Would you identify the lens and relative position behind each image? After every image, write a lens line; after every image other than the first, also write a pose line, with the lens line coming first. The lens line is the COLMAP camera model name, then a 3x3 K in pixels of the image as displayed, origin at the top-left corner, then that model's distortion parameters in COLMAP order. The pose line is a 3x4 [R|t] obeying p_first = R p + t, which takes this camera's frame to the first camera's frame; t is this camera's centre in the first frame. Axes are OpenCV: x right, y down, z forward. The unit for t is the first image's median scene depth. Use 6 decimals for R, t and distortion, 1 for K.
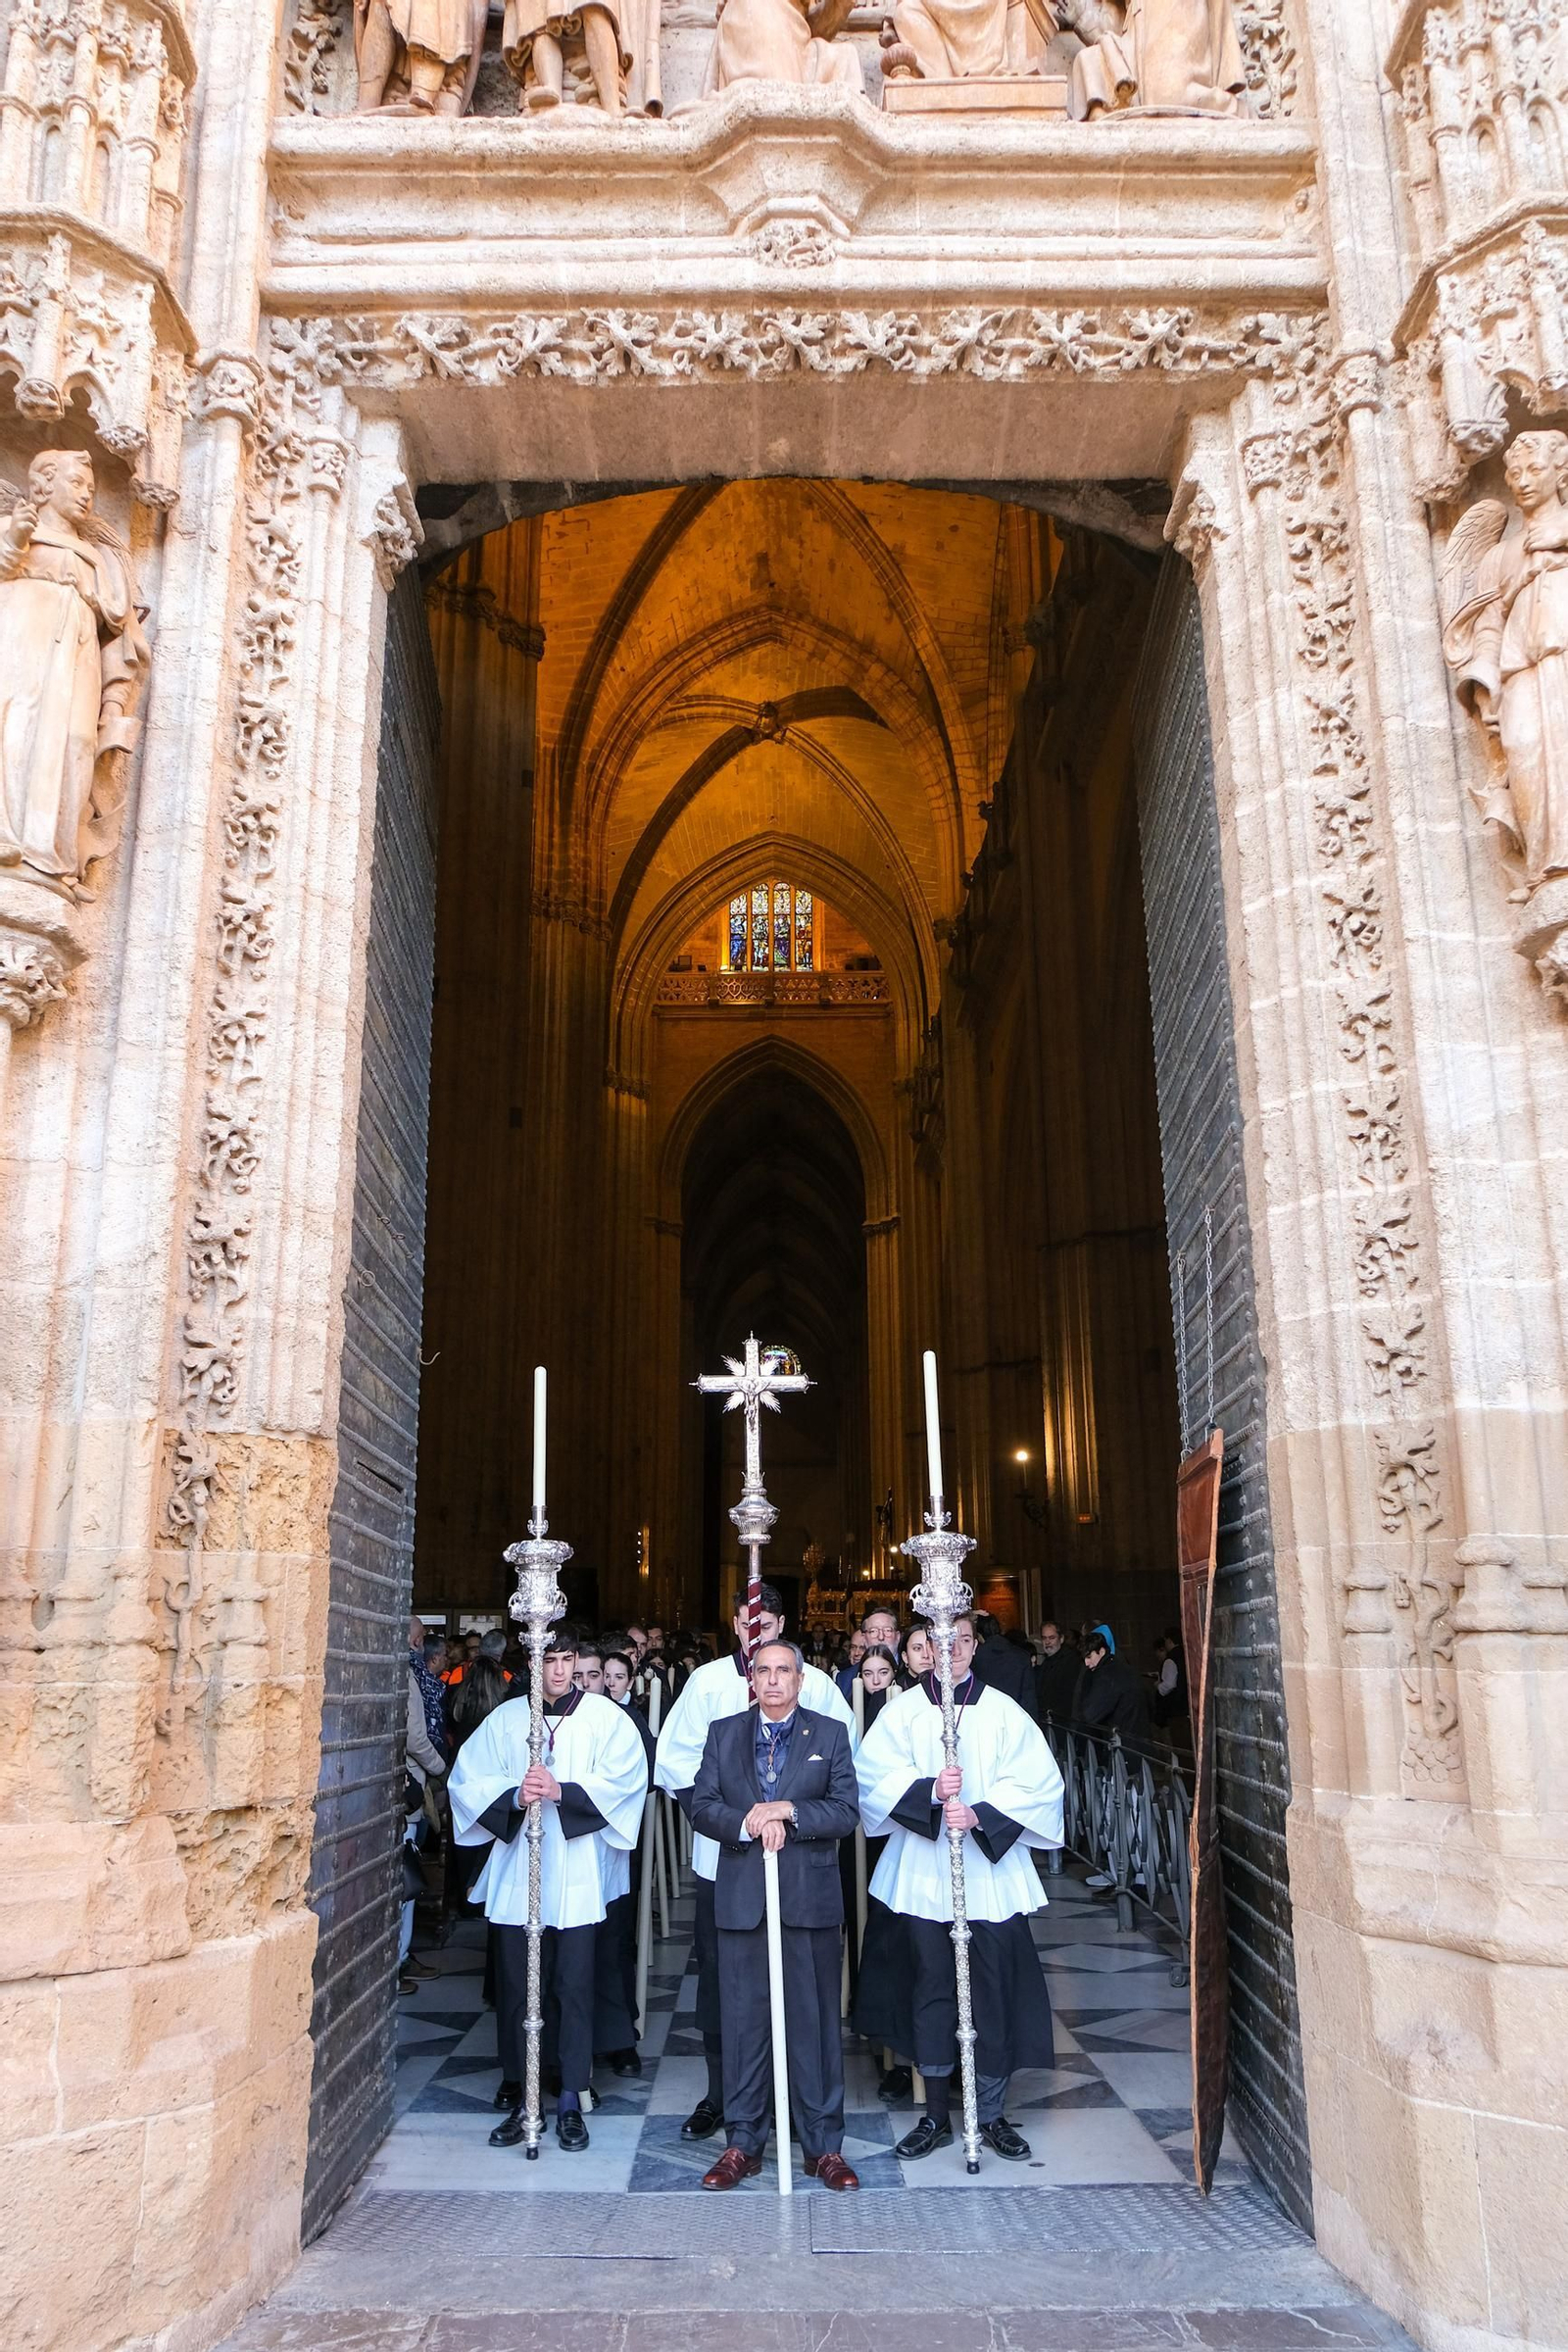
lens RADIAL K [[1799.4, 0, 778.3], [0, 1799.4, 1180.3], [0, 0, 1]] dist [-0.013492, 0.010838]
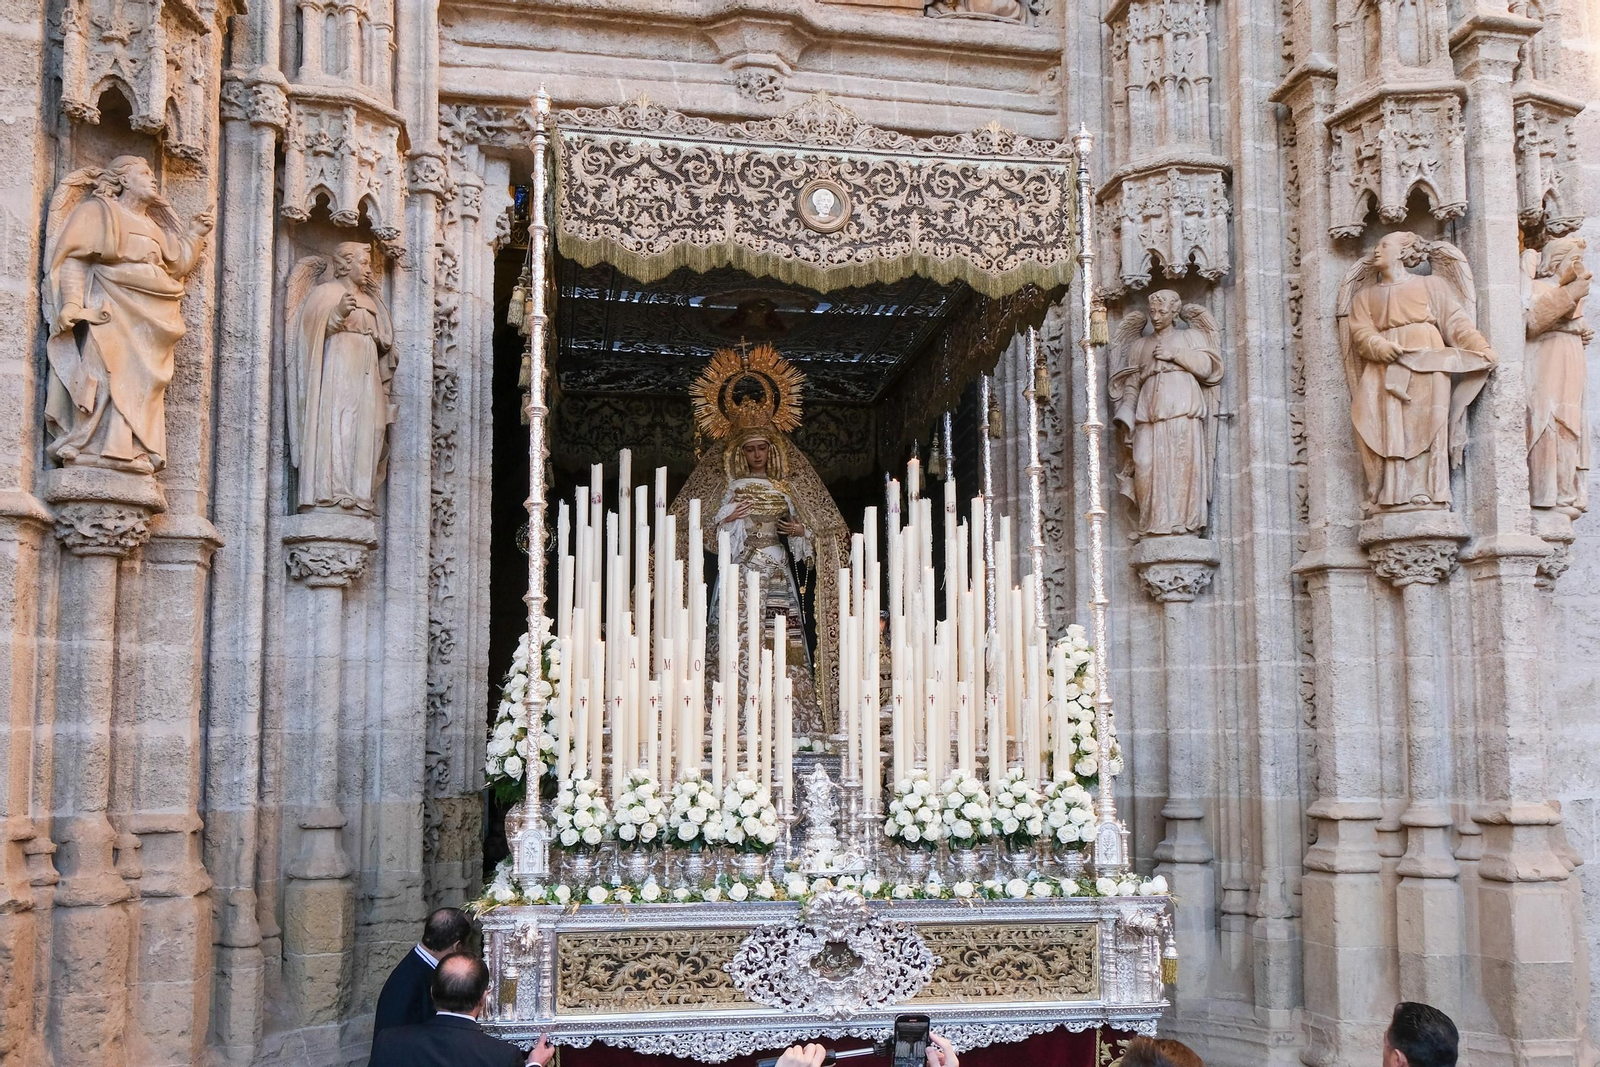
lens RADIAL K [[1615.0, 0, 770.3], [0, 1615.0, 564.4], [0, 0, 1]] dist [-0.027245, 0.000000]
pose [[0.981439, 0.021924, 0.190516, -0.274117], [-0.054232, 0.984622, 0.166066, -0.352828], [-0.183945, -0.173315, 0.967536, -0.558820]]
